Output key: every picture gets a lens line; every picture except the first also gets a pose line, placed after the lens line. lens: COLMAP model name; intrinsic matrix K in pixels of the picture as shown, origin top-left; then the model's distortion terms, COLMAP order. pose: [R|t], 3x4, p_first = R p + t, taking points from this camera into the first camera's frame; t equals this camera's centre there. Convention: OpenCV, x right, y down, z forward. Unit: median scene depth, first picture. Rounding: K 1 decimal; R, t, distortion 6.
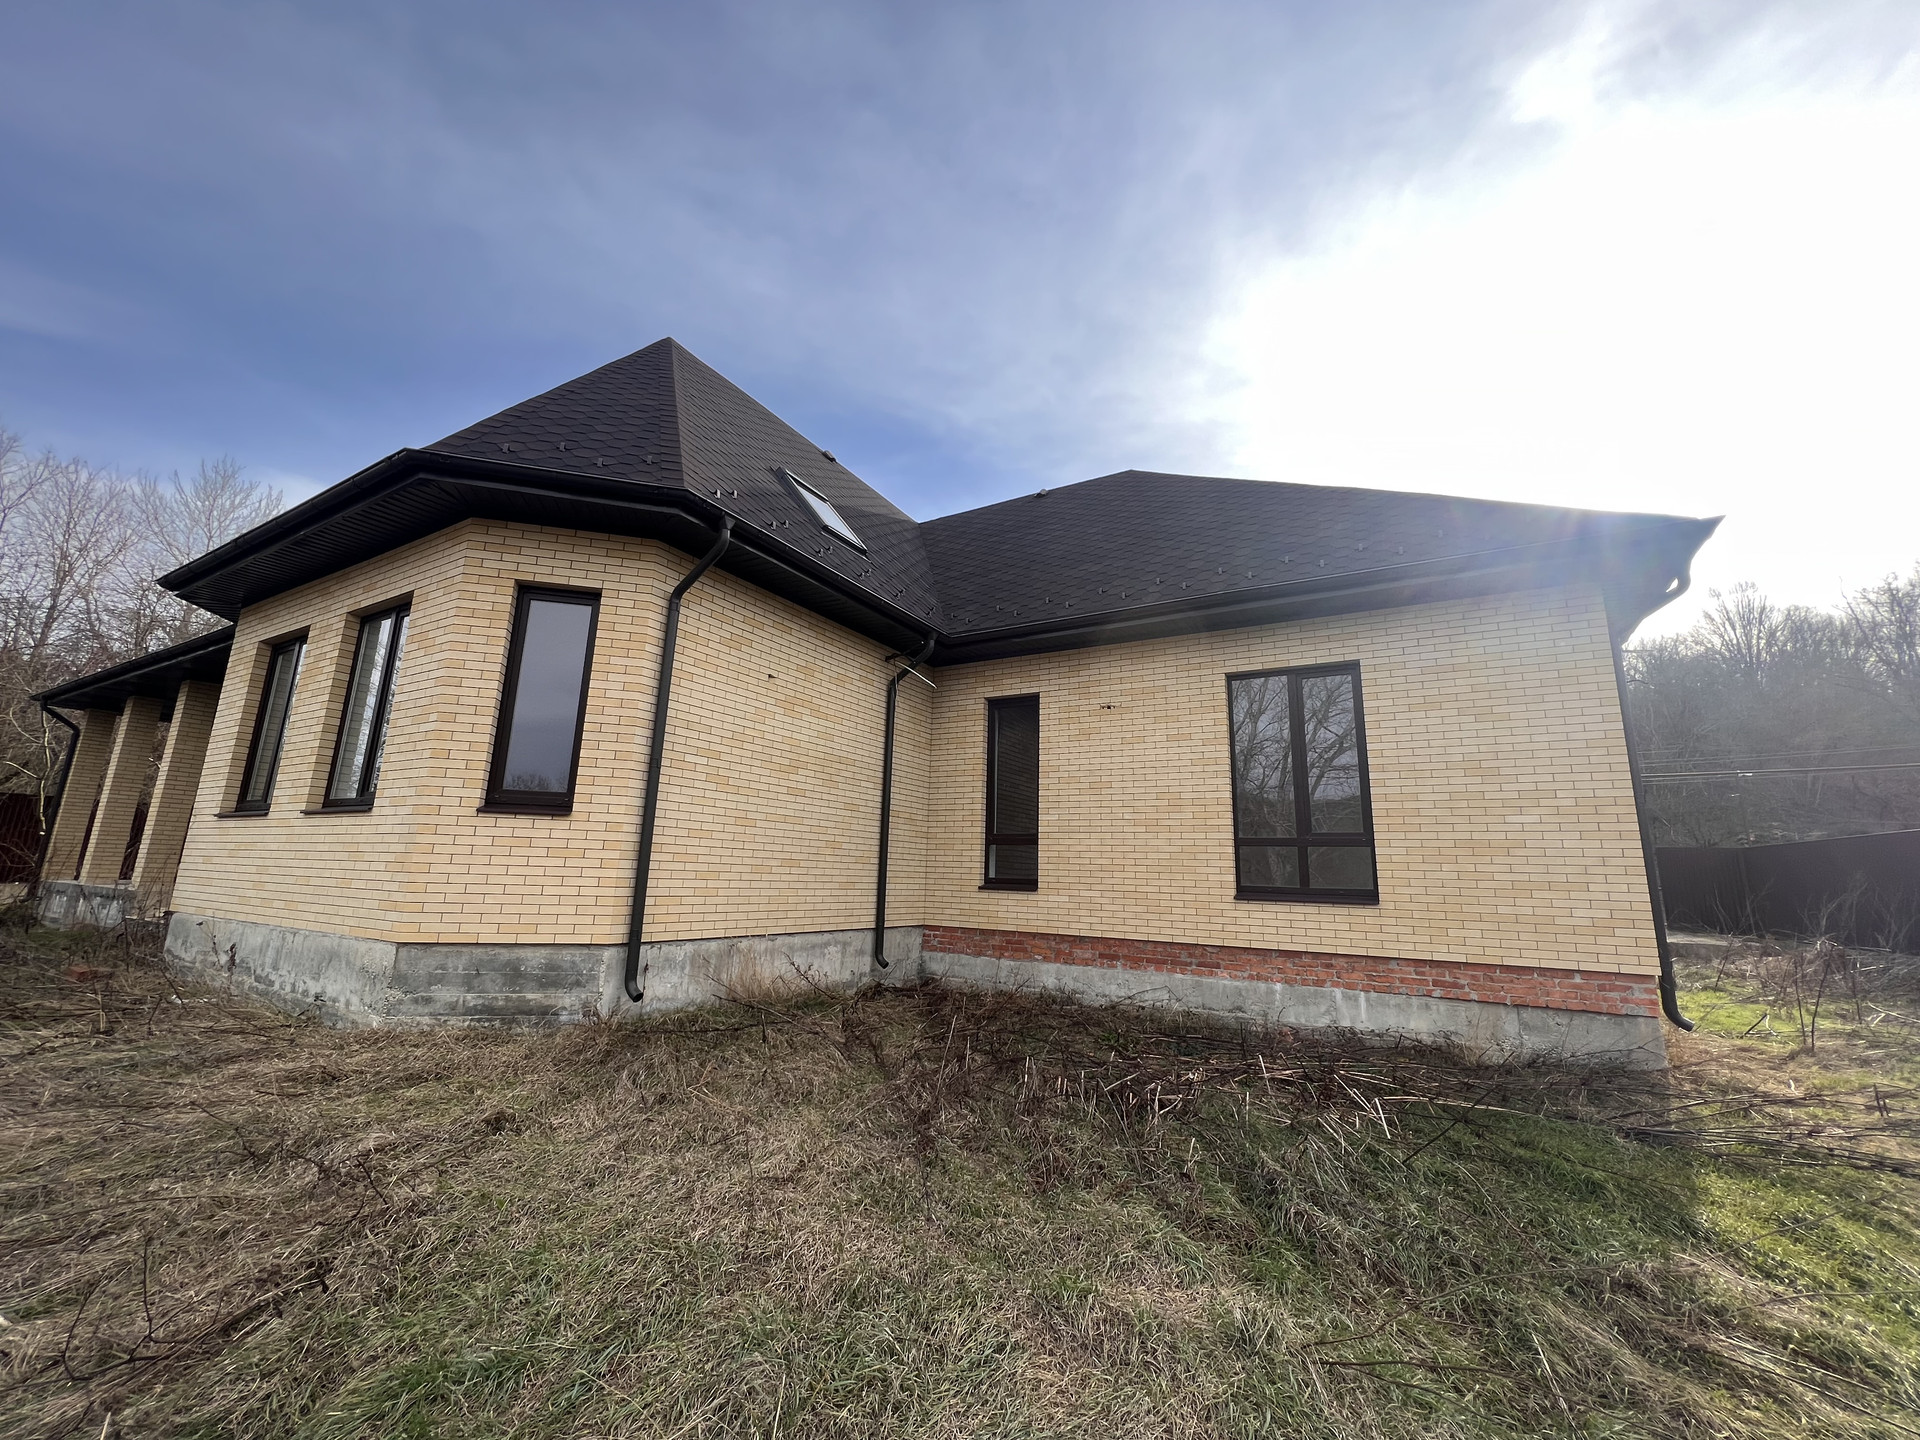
lens RADIAL K [[762.0, 0, 957.1], [0, 762.0, 715.7], [0, 0, 1]] dist [-0.000299, 0.000234]
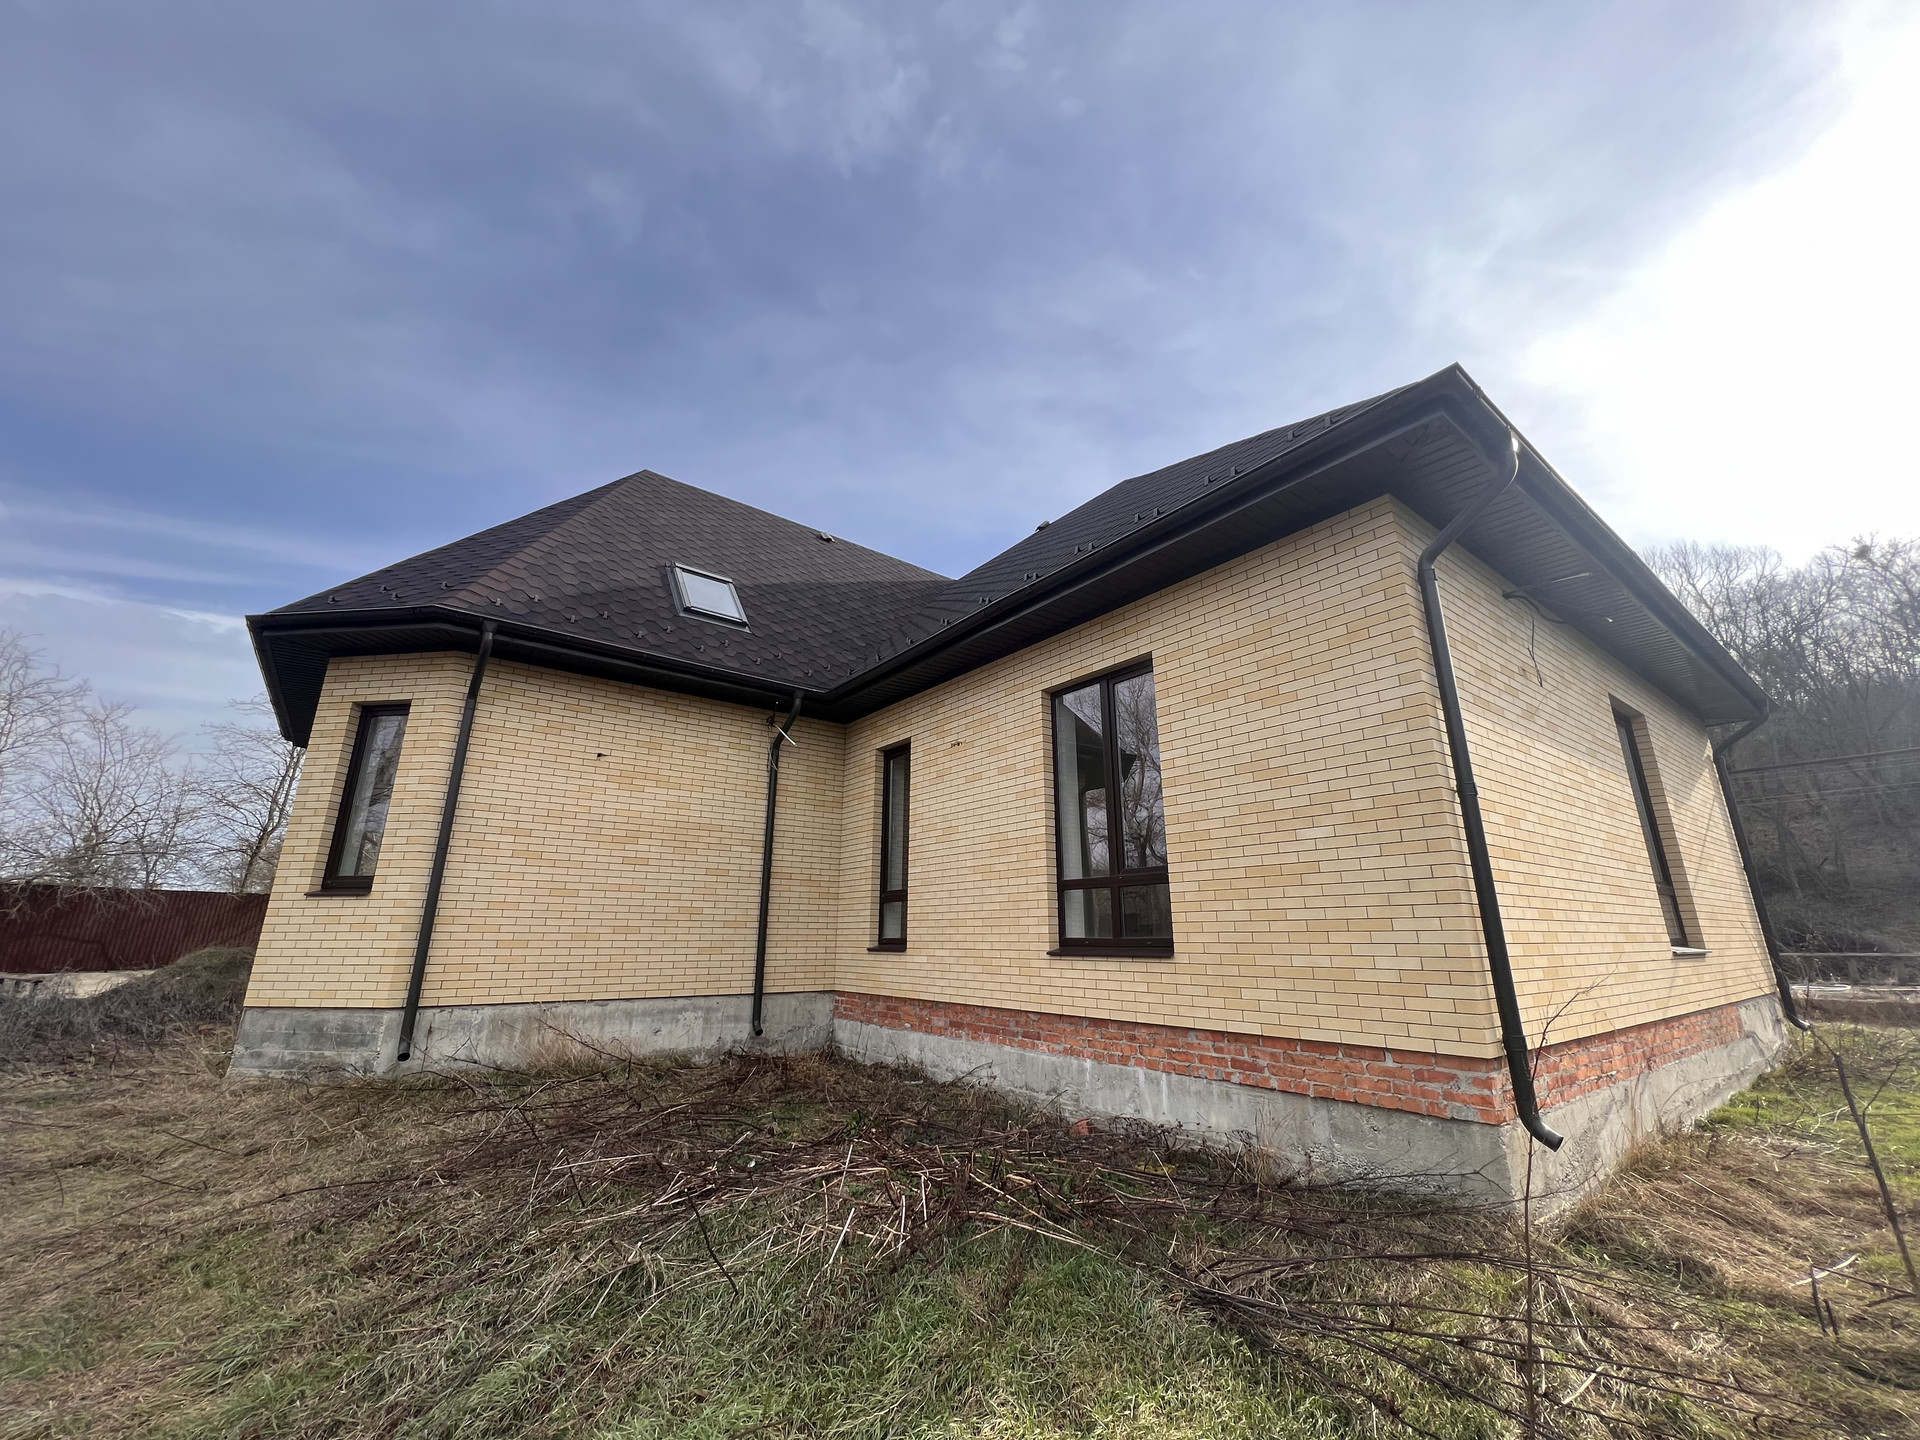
lens RADIAL K [[762.0, 0, 957.1], [0, 762.0, 715.7], [0, 0, 1]] dist [-0.000299, 0.000234]
pose [[0.927898, -0.133171, -0.348239, 0.659087], [0.103919, 0.989397, -0.101460, 0.060140], [0.358058, 0.057956, 0.931899, 0.183376]]
